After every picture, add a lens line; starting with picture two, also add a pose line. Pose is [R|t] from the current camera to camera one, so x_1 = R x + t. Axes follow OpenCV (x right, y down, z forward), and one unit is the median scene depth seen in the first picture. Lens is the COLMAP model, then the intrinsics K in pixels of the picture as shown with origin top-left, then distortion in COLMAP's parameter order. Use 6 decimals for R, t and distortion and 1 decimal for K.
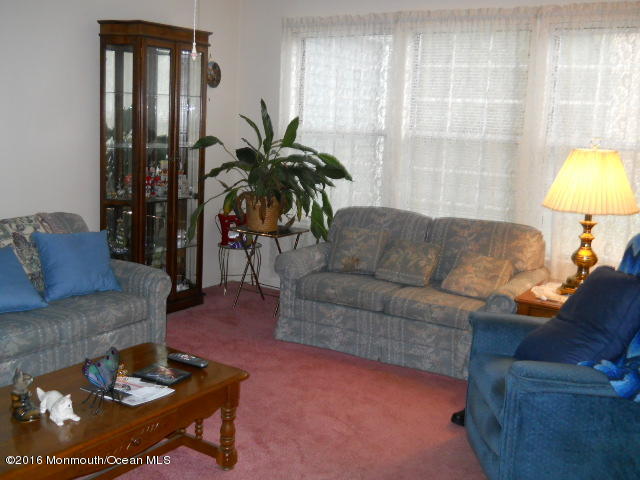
lens RADIAL K [[712.8, 0, 304.6], [0, 712.8, 231.7], [0, 0, 1]] dist [-0.051973, 0.046855]
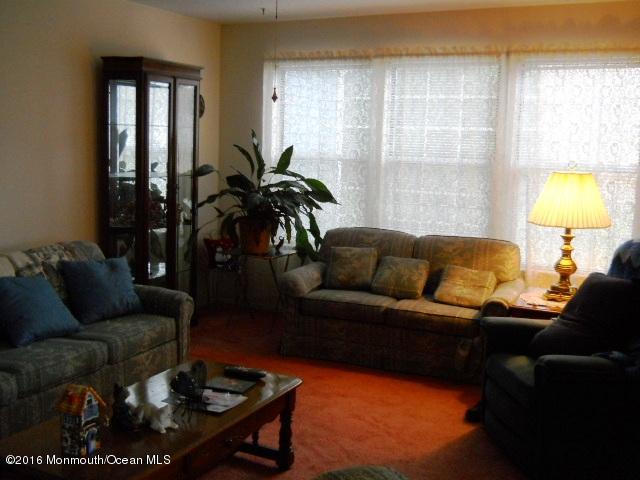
lens RADIAL K [[712.8, 0, 304.6], [0, 712.8, 231.7], [0, 0, 1]] dist [-0.051973, 0.046855]
pose [[0.992601, -0.028147, 0.118112, -0.125447], [0.031819, 0.999063, -0.029325, 0.000655], [-0.117176, 0.032866, 0.992567, -0.065358]]
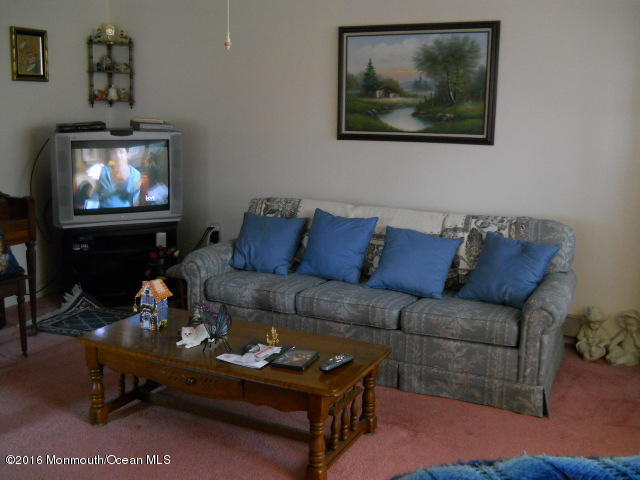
lens RADIAL K [[712.8, 0, 304.6], [0, 712.8, 231.7], [0, 0, 1]] dist [-0.051973, 0.046855]
pose [[0.141111, 0.143470, -0.979543, 0.469454], [-0.170911, 0.978118, 0.118640, -0.061528], [0.975129, 0.150673, 0.162543, 0.495505]]
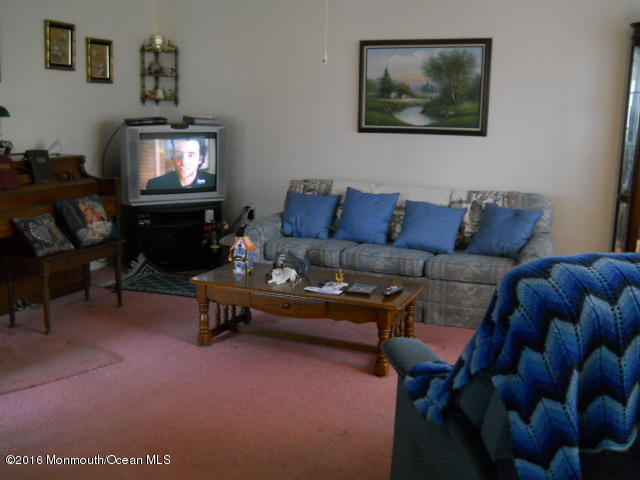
lens RADIAL K [[712.8, 0, 304.6], [0, 712.8, 231.7], [0, 0, 1]] dist [-0.051973, 0.046855]
pose [[0.203719, 0.141267, -0.968784, 0.674668], [-0.170811, 0.979487, 0.106909, -0.024113], [0.964014, 0.143699, 0.223670, 0.340720]]
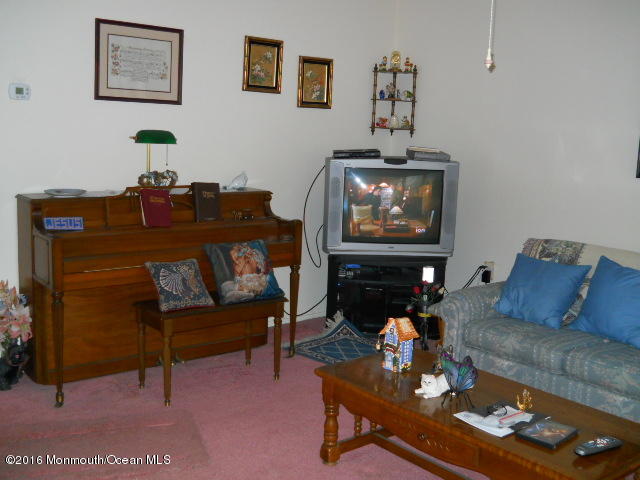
lens RADIAL K [[712.8, 0, 304.6], [0, 712.8, 231.7], [0, 0, 1]] dist [-0.051973, 0.046855]
pose [[-0.271547, 0.094956, -0.957729, 0.410042], [-0.196642, 0.968654, 0.151794, -0.065246], [0.942122, 0.229549, -0.244362, 0.530110]]
